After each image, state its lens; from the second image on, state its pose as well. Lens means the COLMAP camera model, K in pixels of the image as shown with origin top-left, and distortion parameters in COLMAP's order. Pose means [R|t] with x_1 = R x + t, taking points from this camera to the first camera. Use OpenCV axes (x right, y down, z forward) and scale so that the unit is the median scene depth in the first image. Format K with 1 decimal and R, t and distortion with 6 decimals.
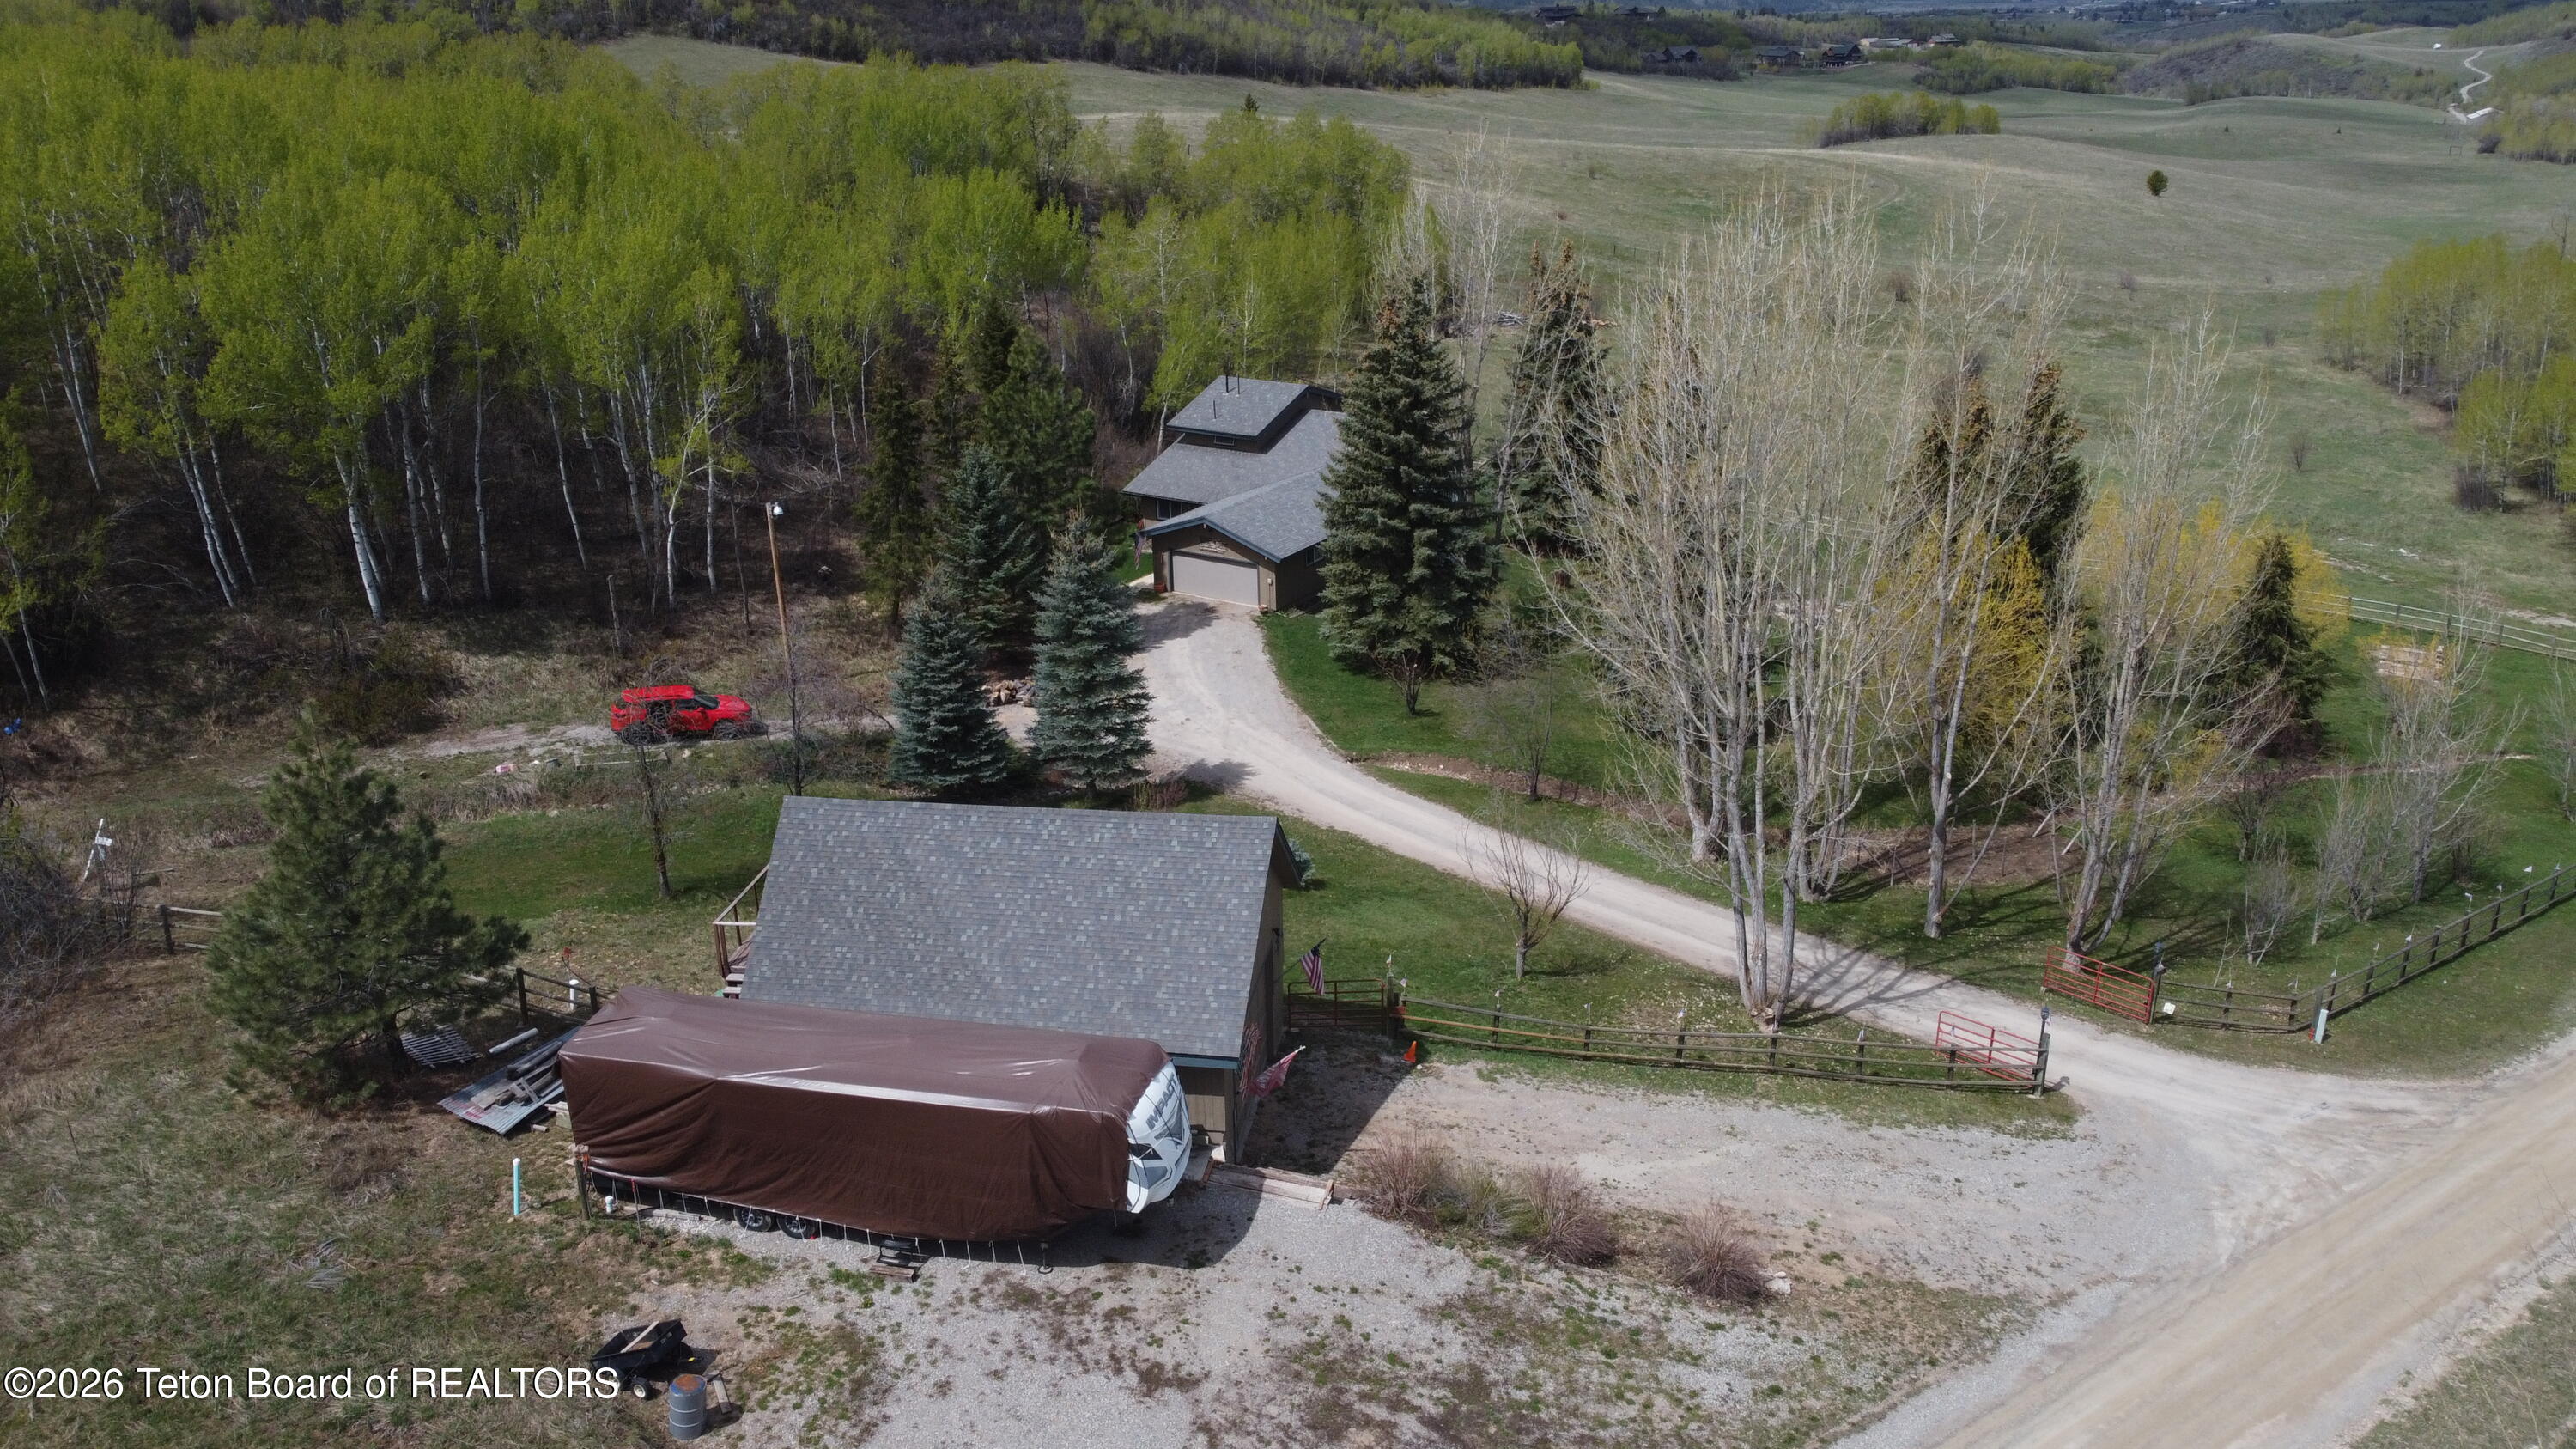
lens RADIAL K [[1948.1, 0, 1280.9], [0, 1948.1, 711.7], [0, 0, 1]] dist [0.004307, -0.003426]
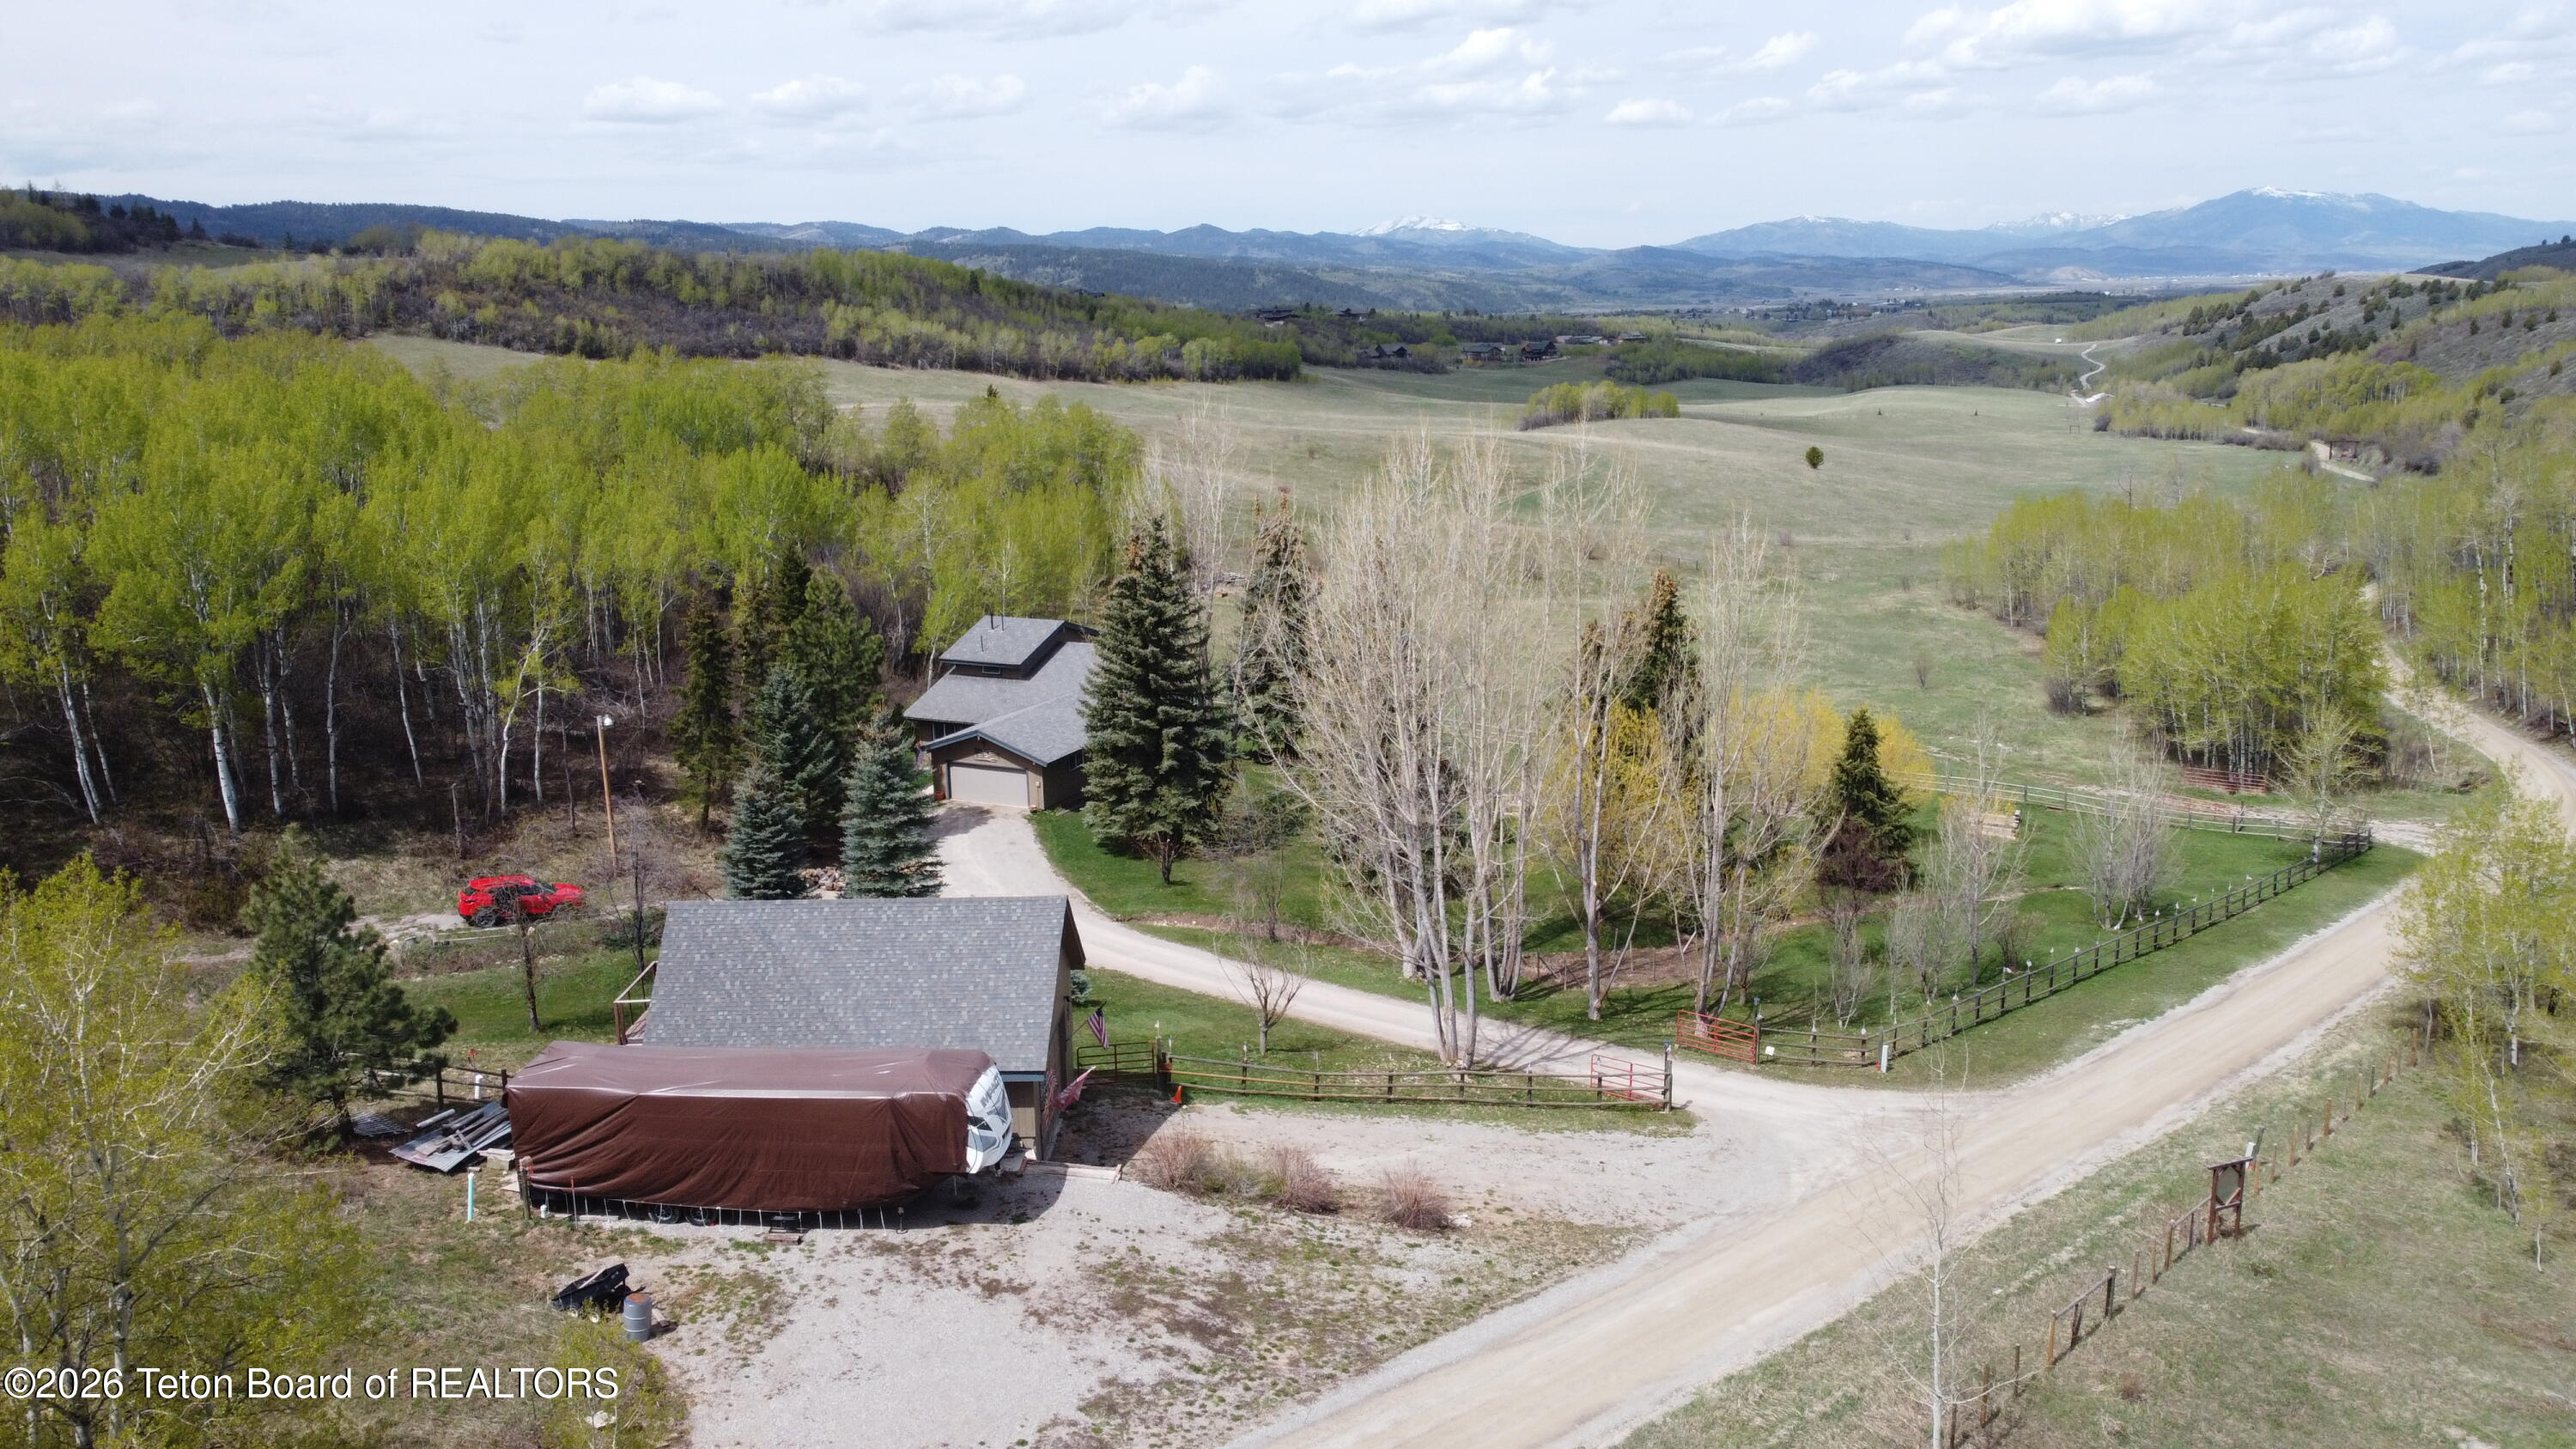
lens RADIAL K [[1948.1, 0, 1280.9], [0, 1948.1, 711.7], [0, 0, 1]] dist [0.004307, -0.003426]
pose [[0.990939, -0.029430, 0.131049, -0.021497], [0.047829, 0.989059, -0.139550, 0.095533], [-0.125508, 0.144554, 0.981505, -0.242370]]
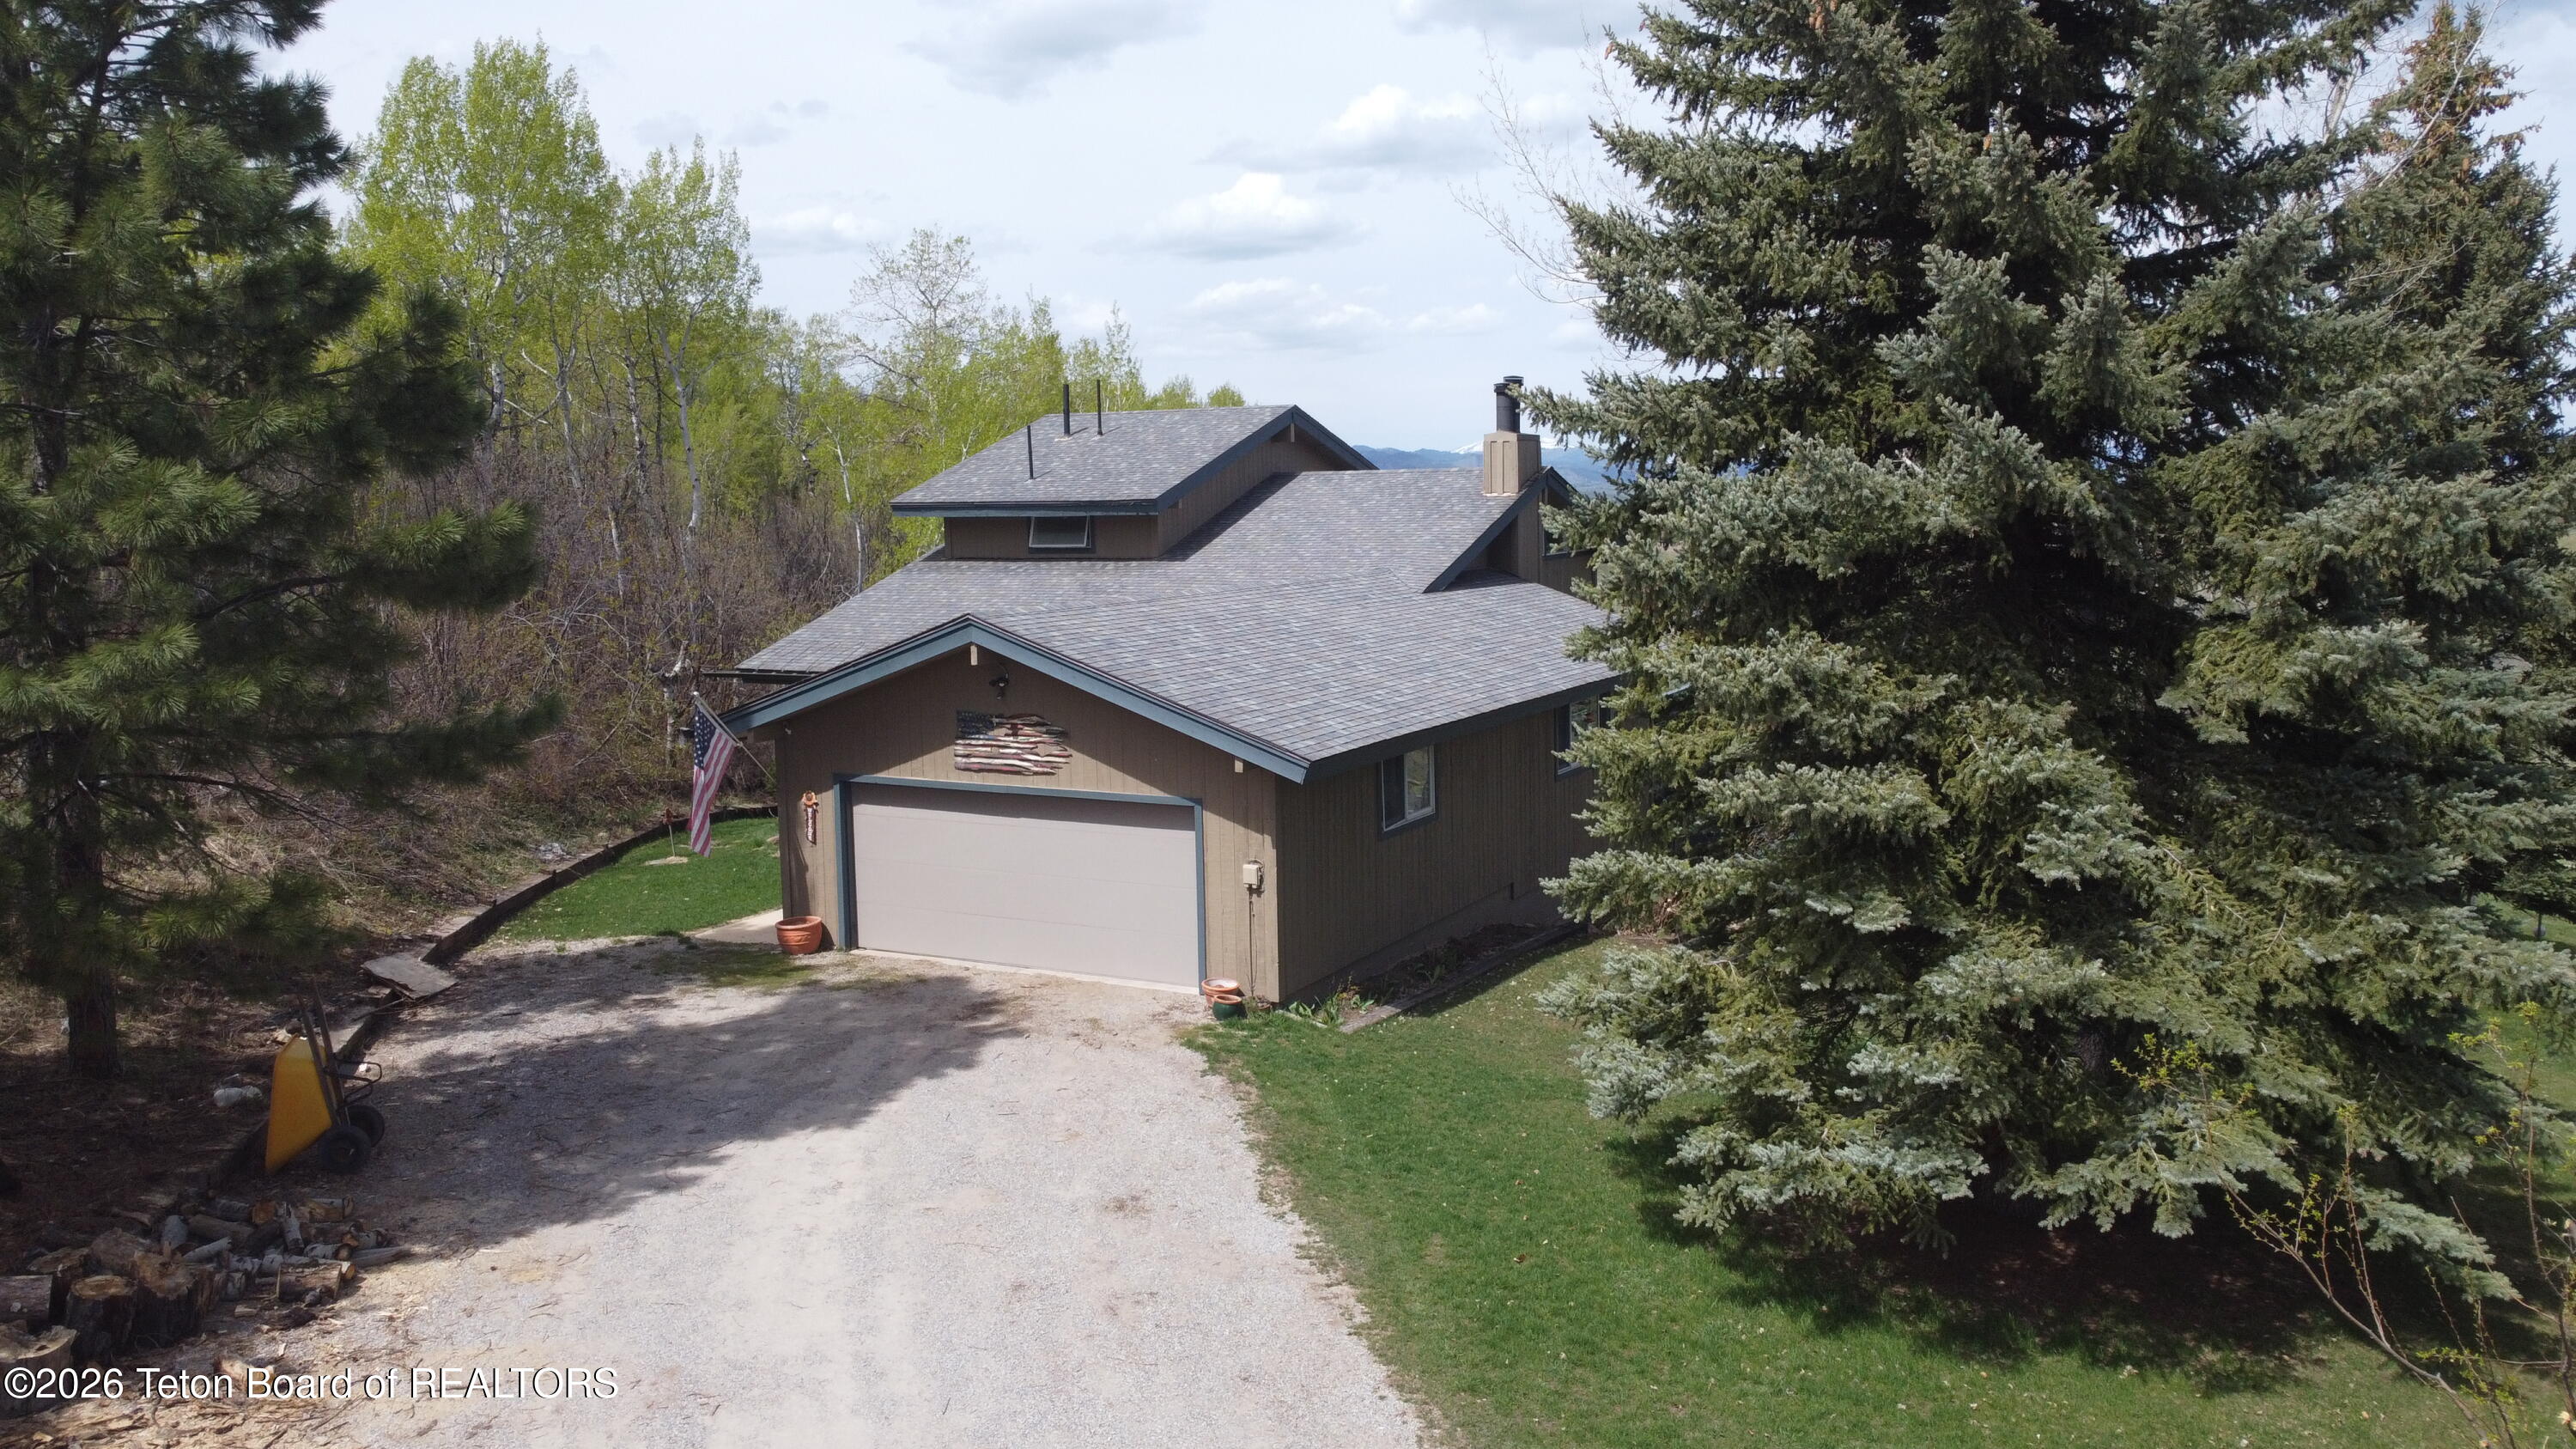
lens RADIAL K [[1945.3, 0, 1279.0], [0, 1945.3, 710.6], [0, 0, 1]] dist [0.011914, -0.007665]
pose [[0.996501, -0.004197, 0.083470, -0.036162], [0.024904, 0.968278, -0.248630, -0.046581], [-0.079779, 0.249839, 0.964995, 1.281701]]
